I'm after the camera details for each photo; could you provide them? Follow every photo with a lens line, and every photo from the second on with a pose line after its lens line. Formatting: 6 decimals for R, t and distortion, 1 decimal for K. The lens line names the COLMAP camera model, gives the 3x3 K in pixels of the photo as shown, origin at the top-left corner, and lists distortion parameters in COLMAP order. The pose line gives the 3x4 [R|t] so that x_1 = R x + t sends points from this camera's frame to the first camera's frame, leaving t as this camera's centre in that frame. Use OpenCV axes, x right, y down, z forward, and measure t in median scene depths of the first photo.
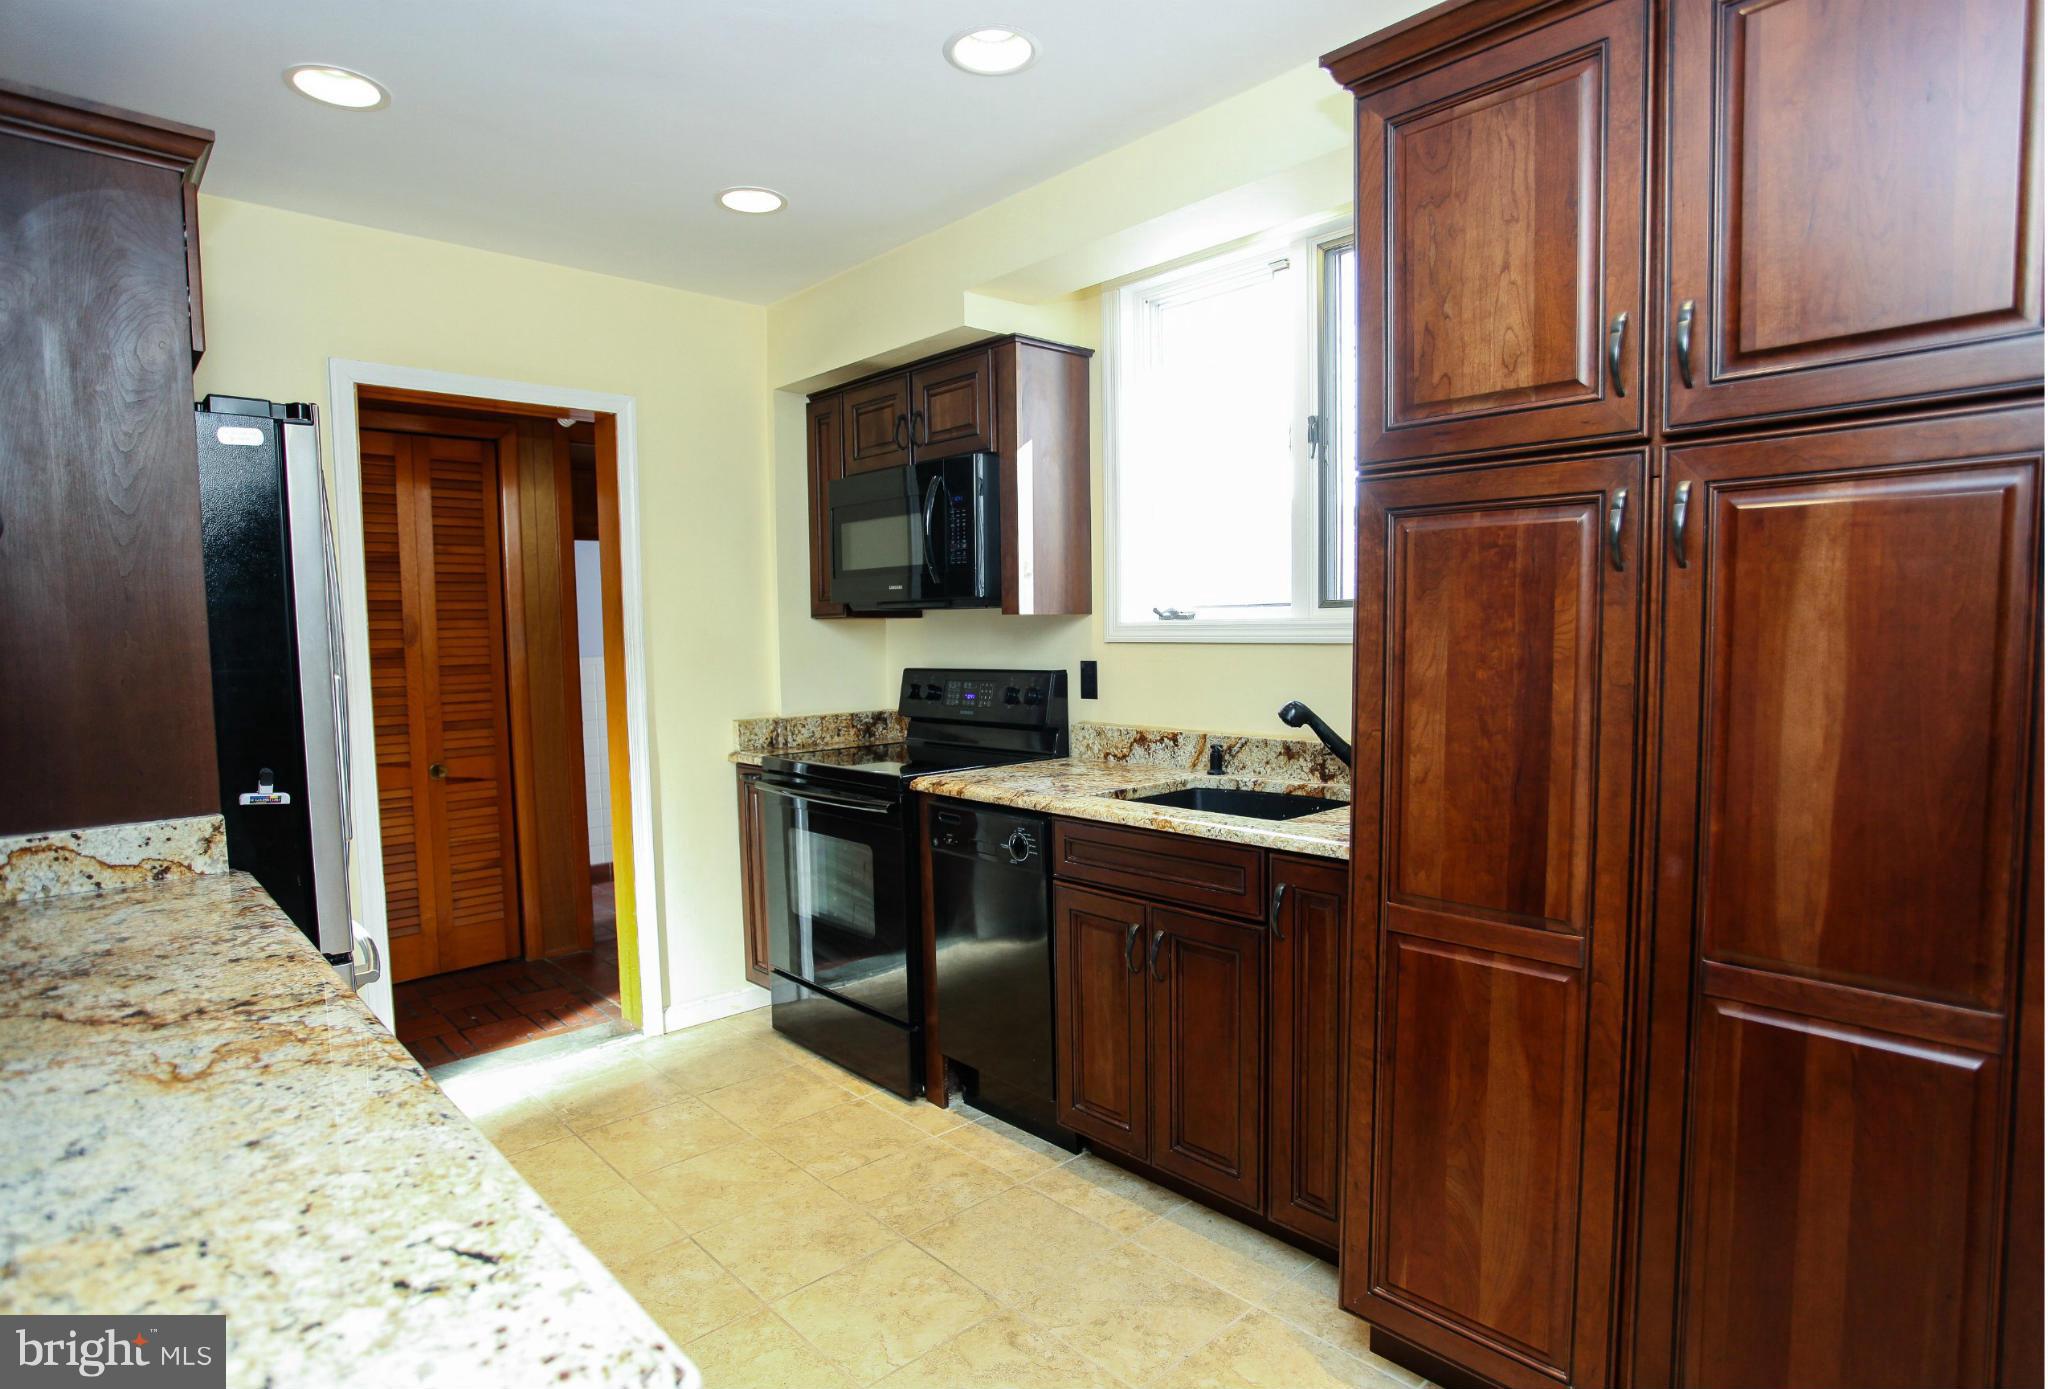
lens RADIAL K [[1091.4, 0, 1015.0], [0, 1091.4, 697.2], [0, 0, 1]] dist [-0.064495, 0.026335]
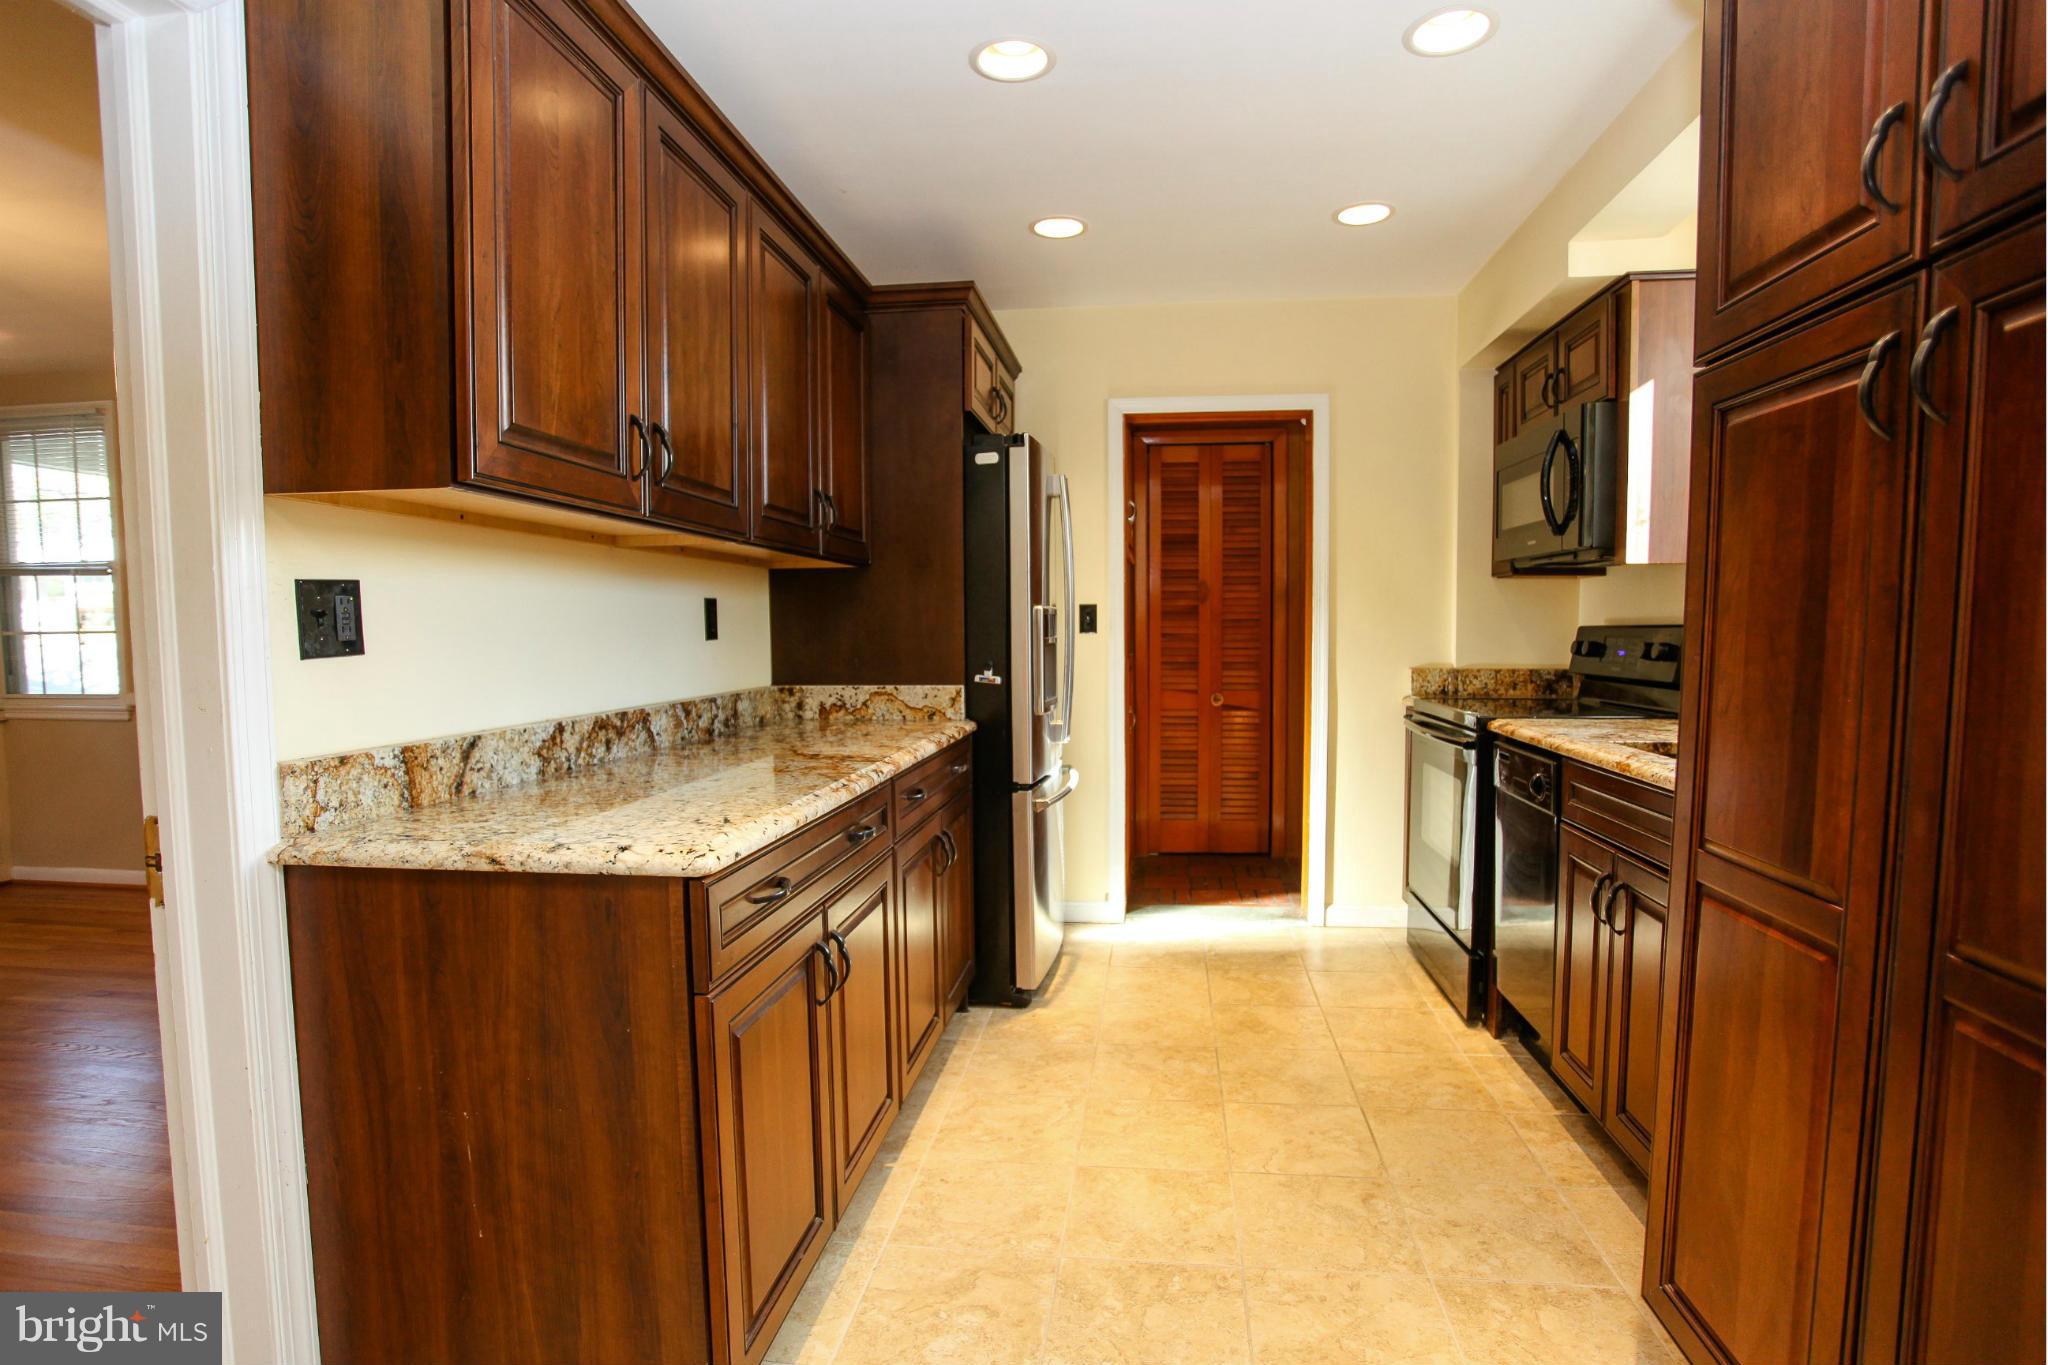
lens RADIAL K [[1002.8, 0, 1012.9], [0, 1002.8, 680.4], [0, 0, 1]] dist [-0.069053, 0.024539]
pose [[0.633477, 0.057060, -0.771655, 0.382237], [-0.055920, 0.998046, 0.027894, 0.039238], [0.771738, 0.025481, 0.635429, 0.037940]]
